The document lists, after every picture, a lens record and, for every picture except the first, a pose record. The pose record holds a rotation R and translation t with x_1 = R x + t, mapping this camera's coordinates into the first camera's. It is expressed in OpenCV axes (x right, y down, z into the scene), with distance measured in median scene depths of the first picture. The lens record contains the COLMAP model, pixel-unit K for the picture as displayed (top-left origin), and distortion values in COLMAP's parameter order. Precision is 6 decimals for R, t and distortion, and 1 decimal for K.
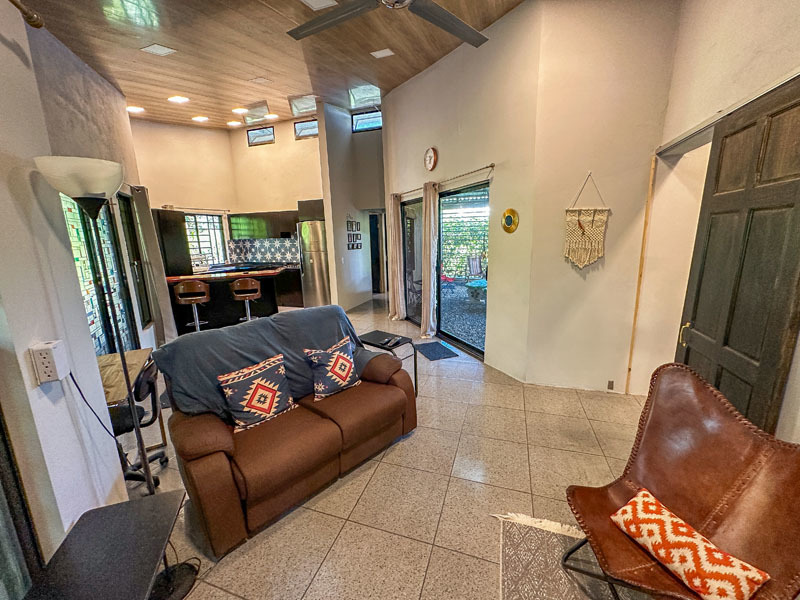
lens RADIAL K [[318.8, 0, 399.7], [0, 318.8, 302.2], [0, 0, 1]] dist [-0.009875, 0.000927]
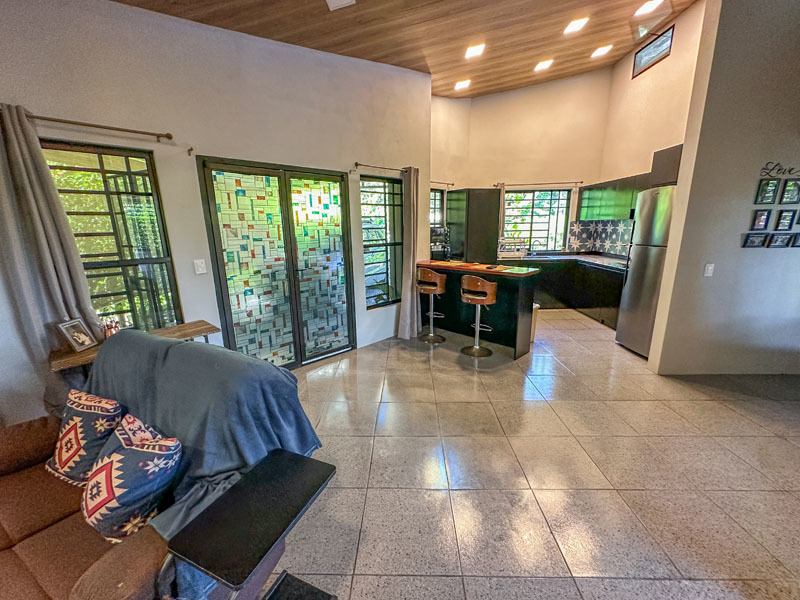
lens RADIAL K [[318.8, 0, 399.3], [0, 318.8, 298.6], [0, 0, 1]] dist [-0.009875, 0.000927]
pose [[0.284040, 0.232808, -0.930119, 0.106087], [-0.183121, 0.965390, 0.185714, -0.082057], [0.941163, 0.117574, 0.316842, 0.388770]]
